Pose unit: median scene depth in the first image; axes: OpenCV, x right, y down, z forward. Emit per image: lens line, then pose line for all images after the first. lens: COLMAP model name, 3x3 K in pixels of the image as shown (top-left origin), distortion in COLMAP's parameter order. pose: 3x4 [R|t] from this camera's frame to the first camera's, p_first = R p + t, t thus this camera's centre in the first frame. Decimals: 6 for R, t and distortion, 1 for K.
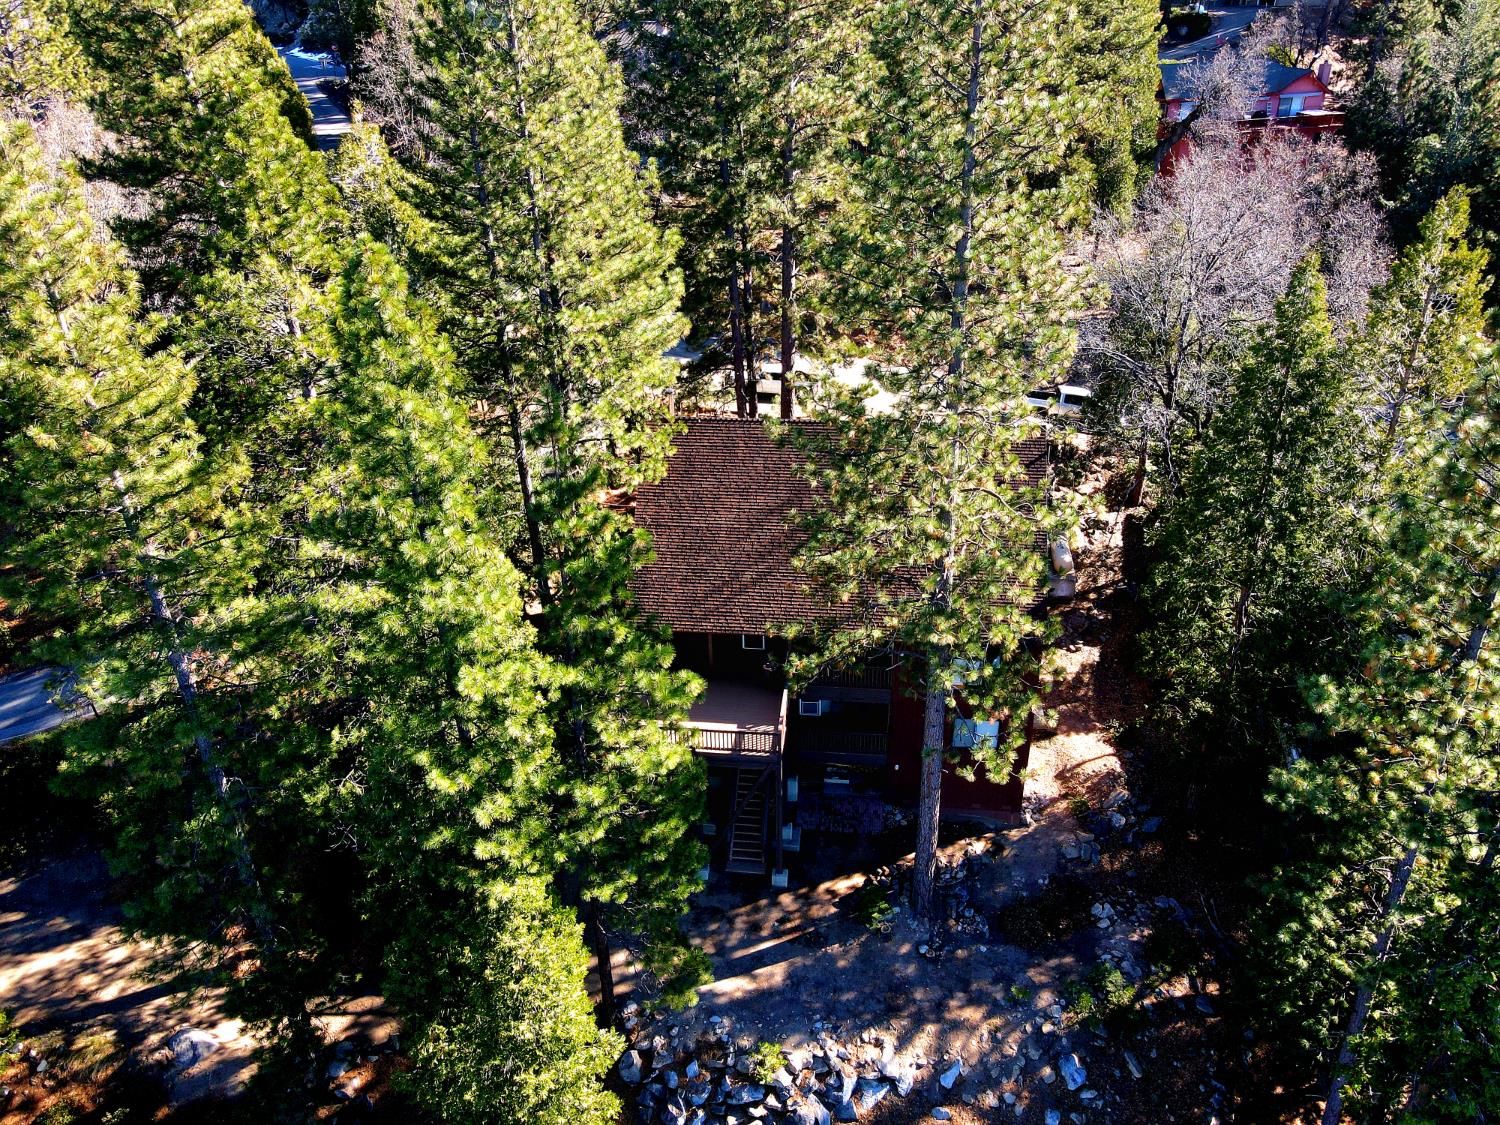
lens RADIAL K [[1105.4, 0, 750.0], [0, 1105.4, 562.5], [0, 0, 1]] dist [0.006305, -0.006969]
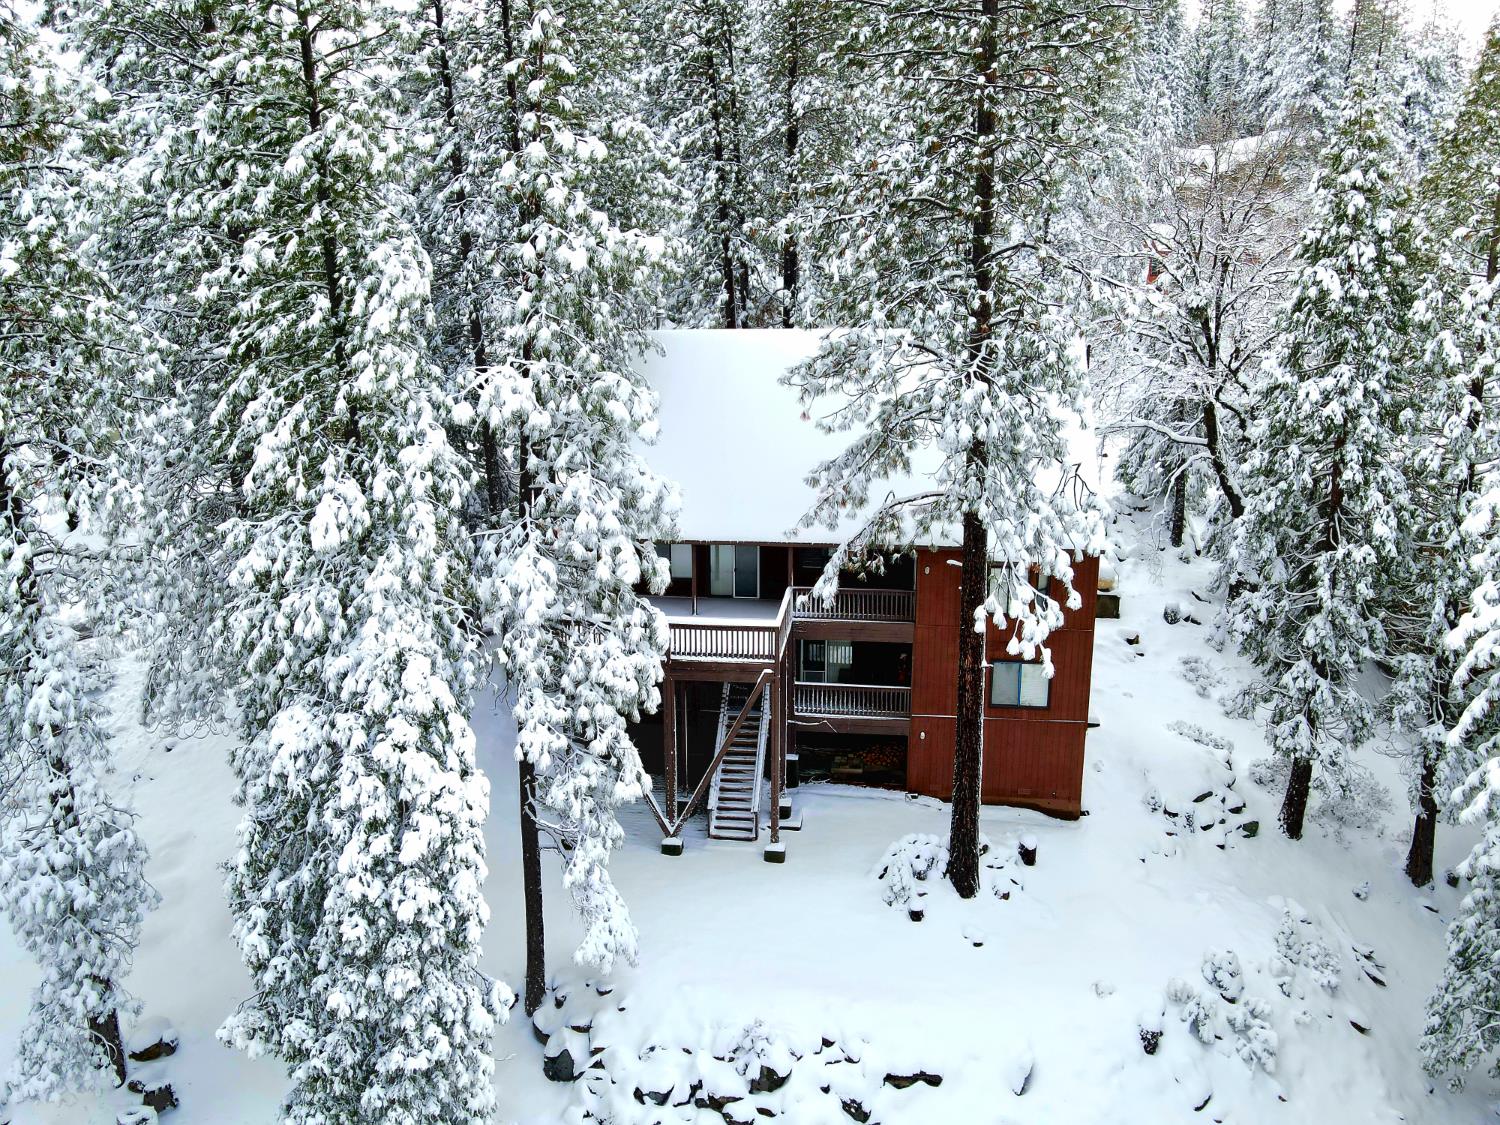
lens RADIAL K [[1103.6, 0, 747.6], [0, 1103.6, 566.1], [0, 0, 1]] dist [-0.001275, 0.030917]
pose [[0.999827, 0.018574, -0.000480, 0.004692], [-0.018021, 0.963127, -0.268444, 0.305383], [-0.004524, 0.268406, 0.963295, 0.214802]]
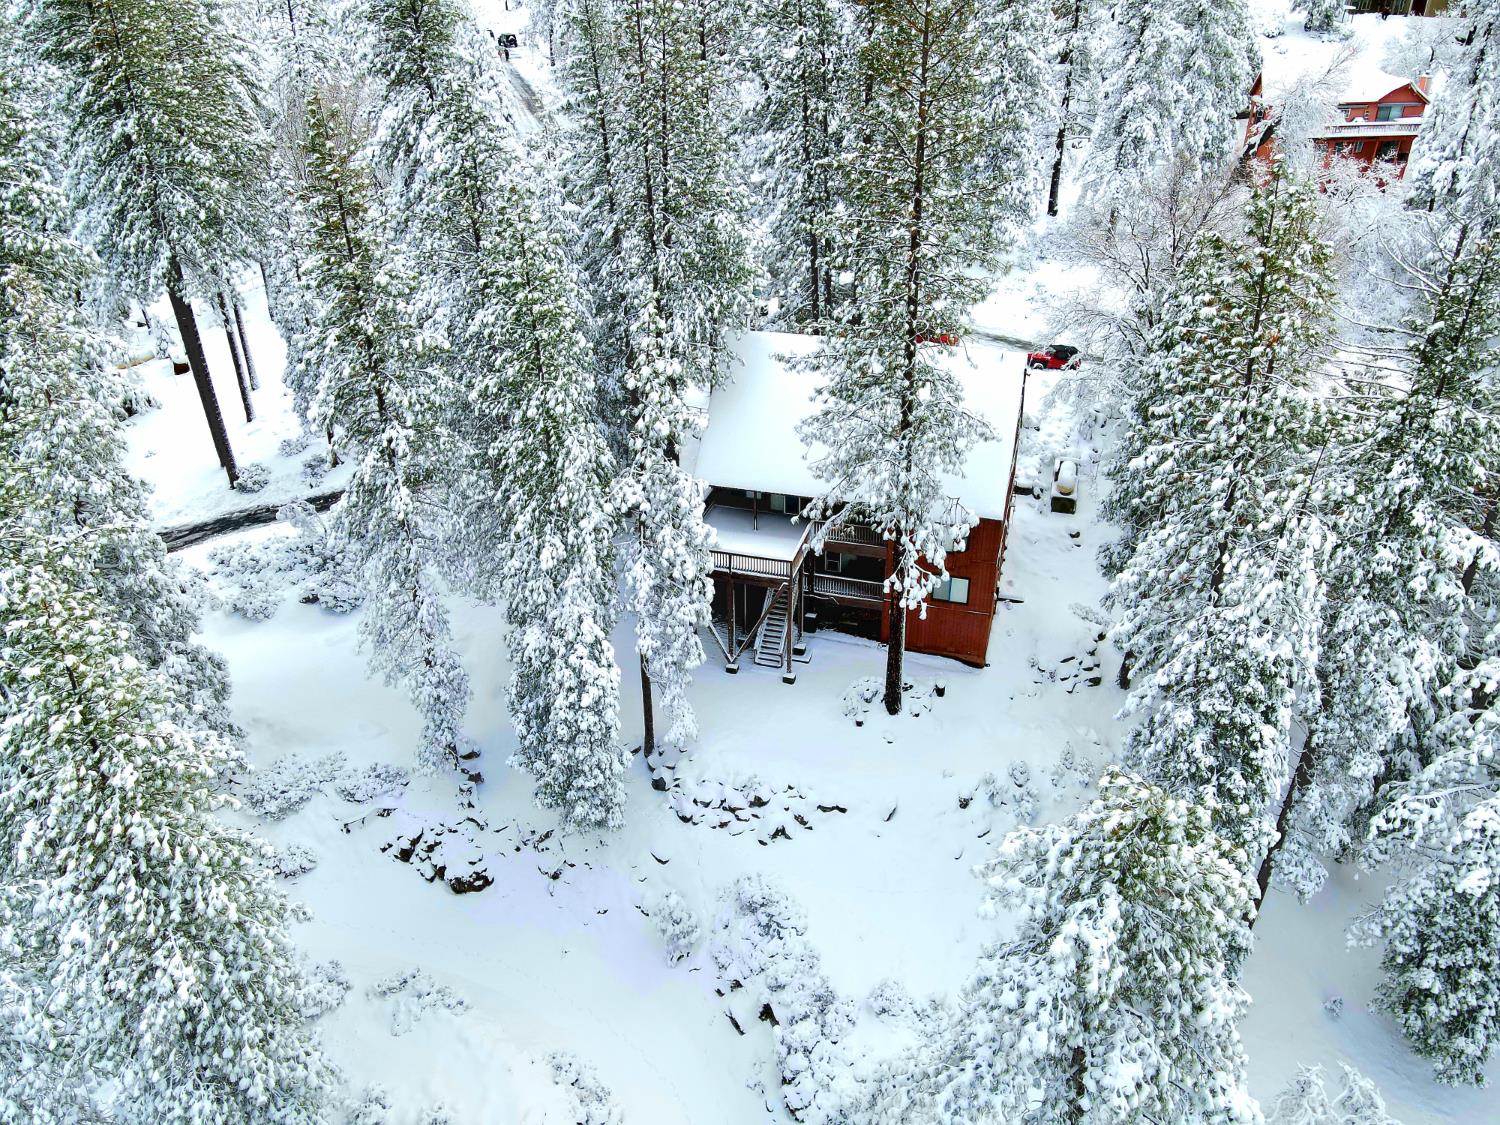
lens RADIAL K [[1111.1, 0, 750.1], [0, 1111.1, 558.6], [0, 0, 1]] dist [-0.026272, 0.044221]
pose [[0.985179, 0.093688, -0.143684, 0.163658], [-0.092743, 0.995602, 0.013274, 0.129508], [0.144296, 0.000248, 0.989535, -0.346617]]
